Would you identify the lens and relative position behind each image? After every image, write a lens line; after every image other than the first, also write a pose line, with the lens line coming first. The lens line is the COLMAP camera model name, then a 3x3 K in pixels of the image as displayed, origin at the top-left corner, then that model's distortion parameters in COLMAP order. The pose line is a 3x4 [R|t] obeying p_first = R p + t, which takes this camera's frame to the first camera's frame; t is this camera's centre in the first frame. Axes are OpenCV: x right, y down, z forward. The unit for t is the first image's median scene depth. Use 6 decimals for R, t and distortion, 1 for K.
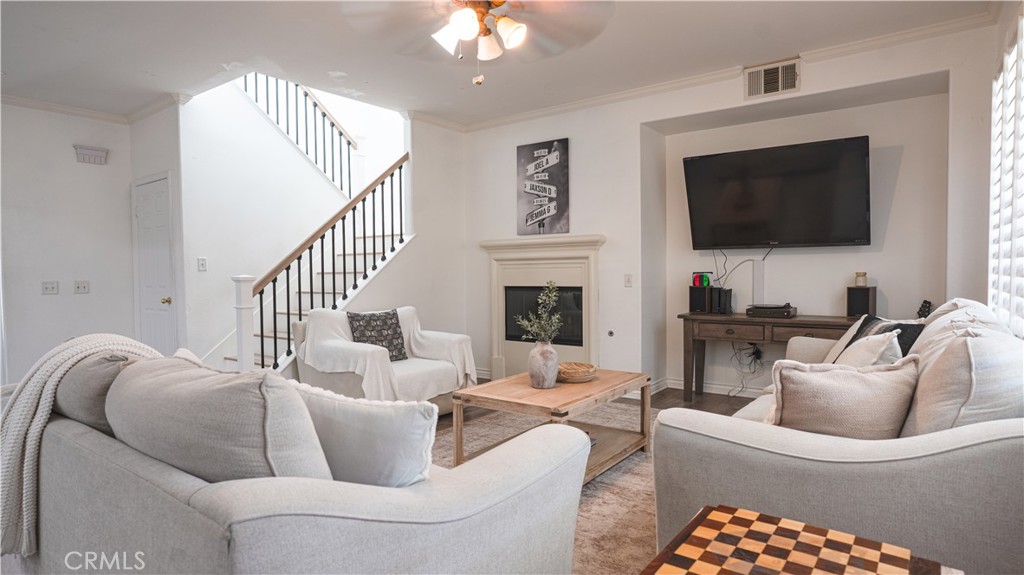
lens RADIAL K [[547.9, 0, 512.0], [0, 547.9, 287.5], [0, 0, 1]] dist [-0.028454, 0.000234]
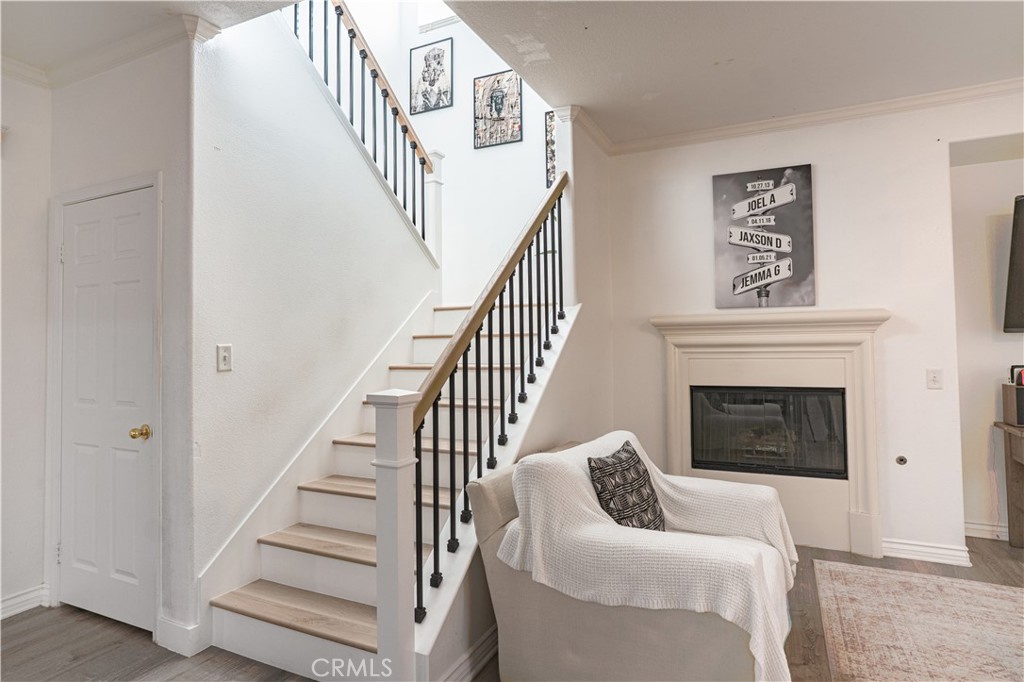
lens RADIAL K [[562.3, 0, 517.3], [0, 562.3, 327.4], [0, 0, 1]] dist [-0.022949, 0.001705]
pose [[0.981431, 0.004524, 0.191762, -0.370601], [0.007579, 0.998027, -0.062332, -0.033942], [-0.191666, 0.062628, 0.979460, 0.403476]]
